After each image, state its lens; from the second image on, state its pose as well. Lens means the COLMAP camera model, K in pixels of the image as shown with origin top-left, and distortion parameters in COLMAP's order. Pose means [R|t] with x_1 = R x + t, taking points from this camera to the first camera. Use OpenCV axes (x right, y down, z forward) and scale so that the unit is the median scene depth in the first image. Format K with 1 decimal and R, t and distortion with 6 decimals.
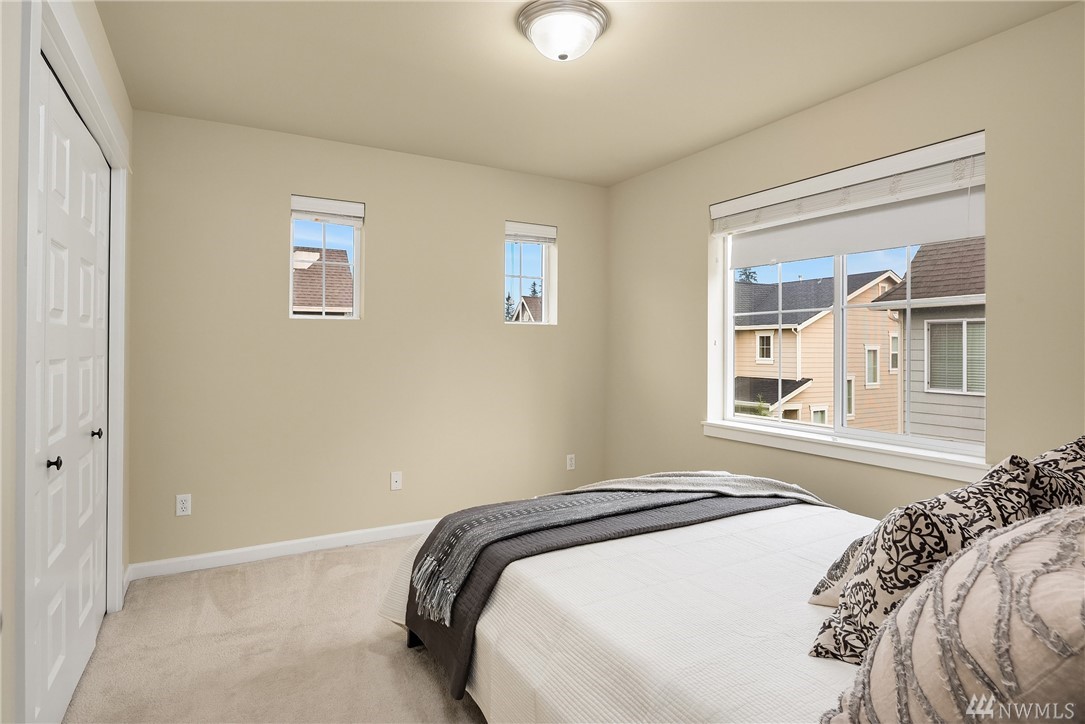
lens RADIAL K [[588.4, 0, 540.1], [0, 588.4, 375.3], [0, 0, 1]] dist [0.001662, -0.000136]
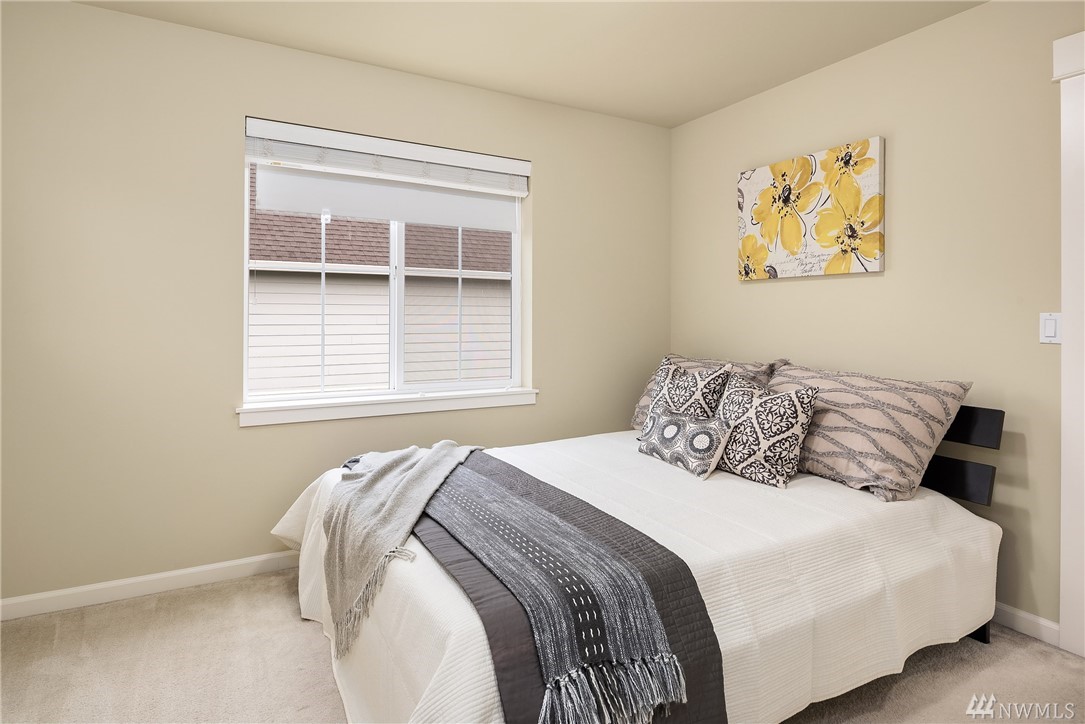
lens RADIAL K [[592.7, 0, 545.2], [0, 592.7, 327.5], [0, 0, 1]] dist [-0.000050, -0.006668]
pose [[-0.015350, -0.021475, 0.999652, -0.623755], [0.040806, 0.998923, 0.022086, -0.030297], [-0.999049, 0.041130, -0.014458, 0.852783]]
